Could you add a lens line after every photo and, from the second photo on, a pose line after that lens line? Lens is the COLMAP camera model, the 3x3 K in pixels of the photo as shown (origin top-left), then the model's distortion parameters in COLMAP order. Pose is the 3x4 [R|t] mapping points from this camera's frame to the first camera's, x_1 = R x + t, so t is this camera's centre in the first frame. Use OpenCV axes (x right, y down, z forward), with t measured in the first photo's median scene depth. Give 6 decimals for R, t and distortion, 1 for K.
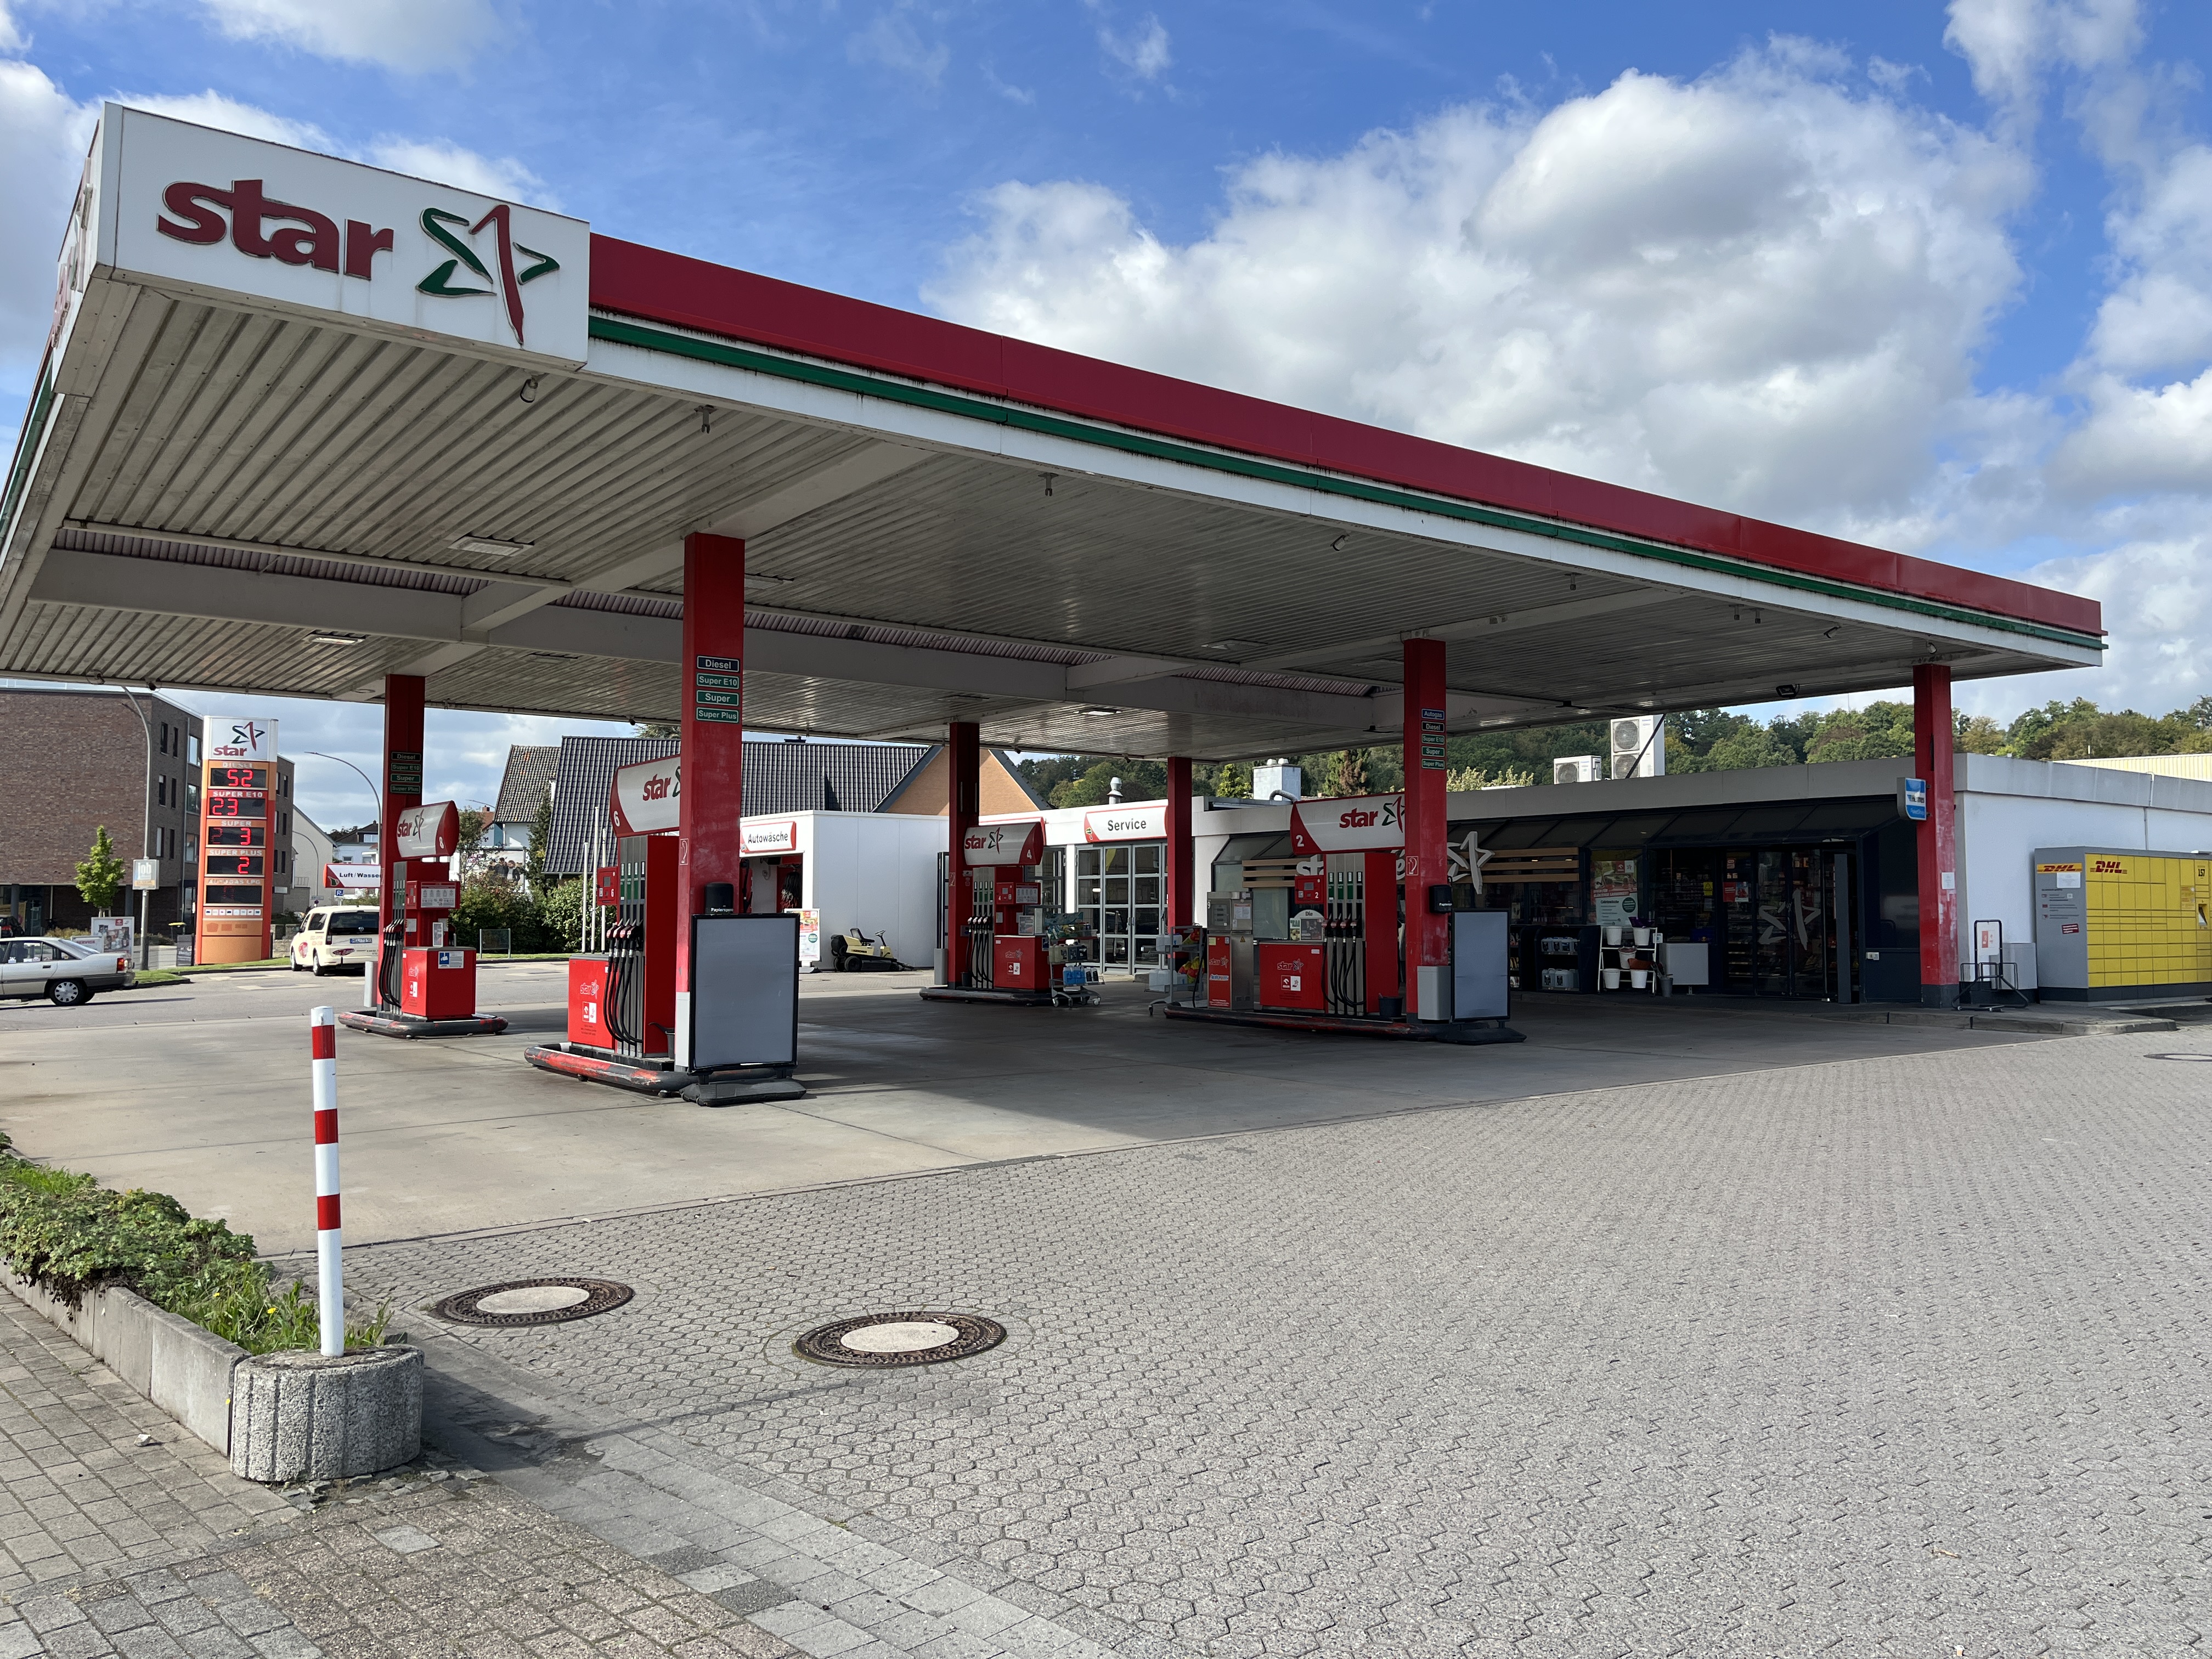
lens RADIAL K [[1660.0, 0, 1101.9], [0, 1660.0, 849.0], [0, 0, 1]] dist [0.108368, -0.149780]
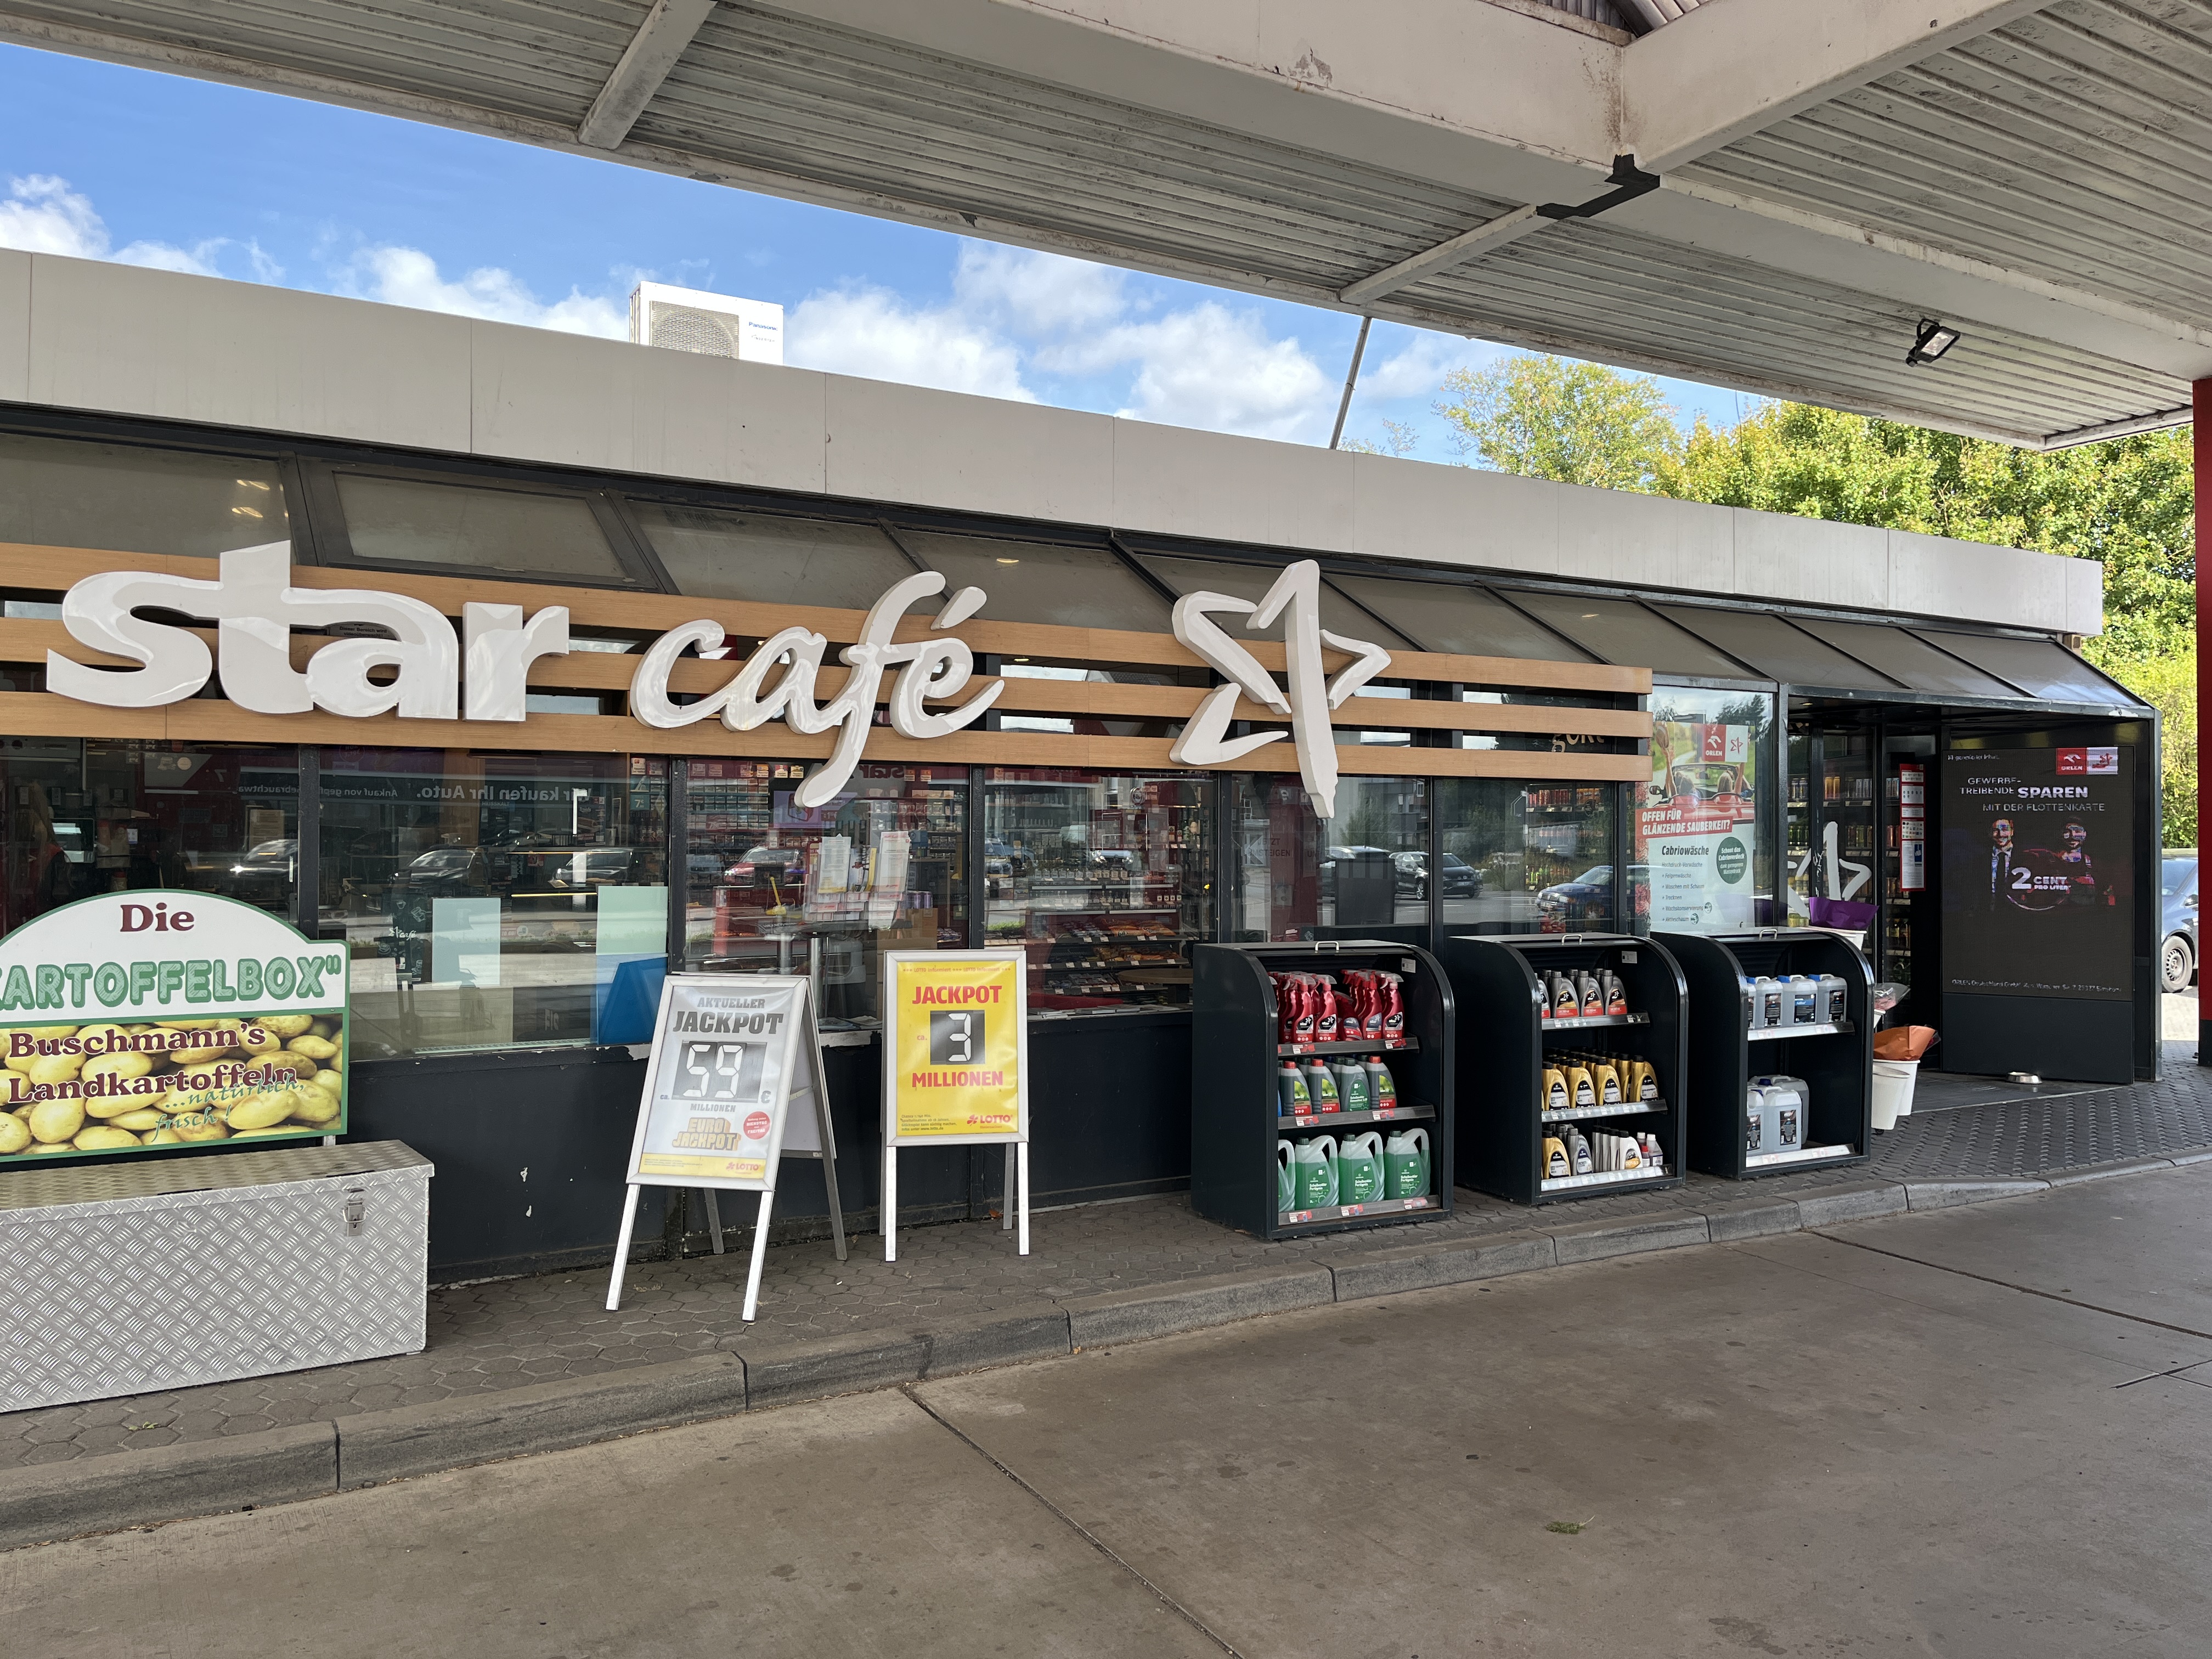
lens RADIAL K [[1660.0, 0, 1101.9], [0, 1660.0, 849.0], [0, 0, 1]] dist [0.108368, -0.149780]
pose [[0.124275, -0.011716, 0.992179, -0.021792], [-0.048596, 0.998658, 0.017879, 0.029167], [-0.991057, -0.050438, 0.123539, 1.017653]]
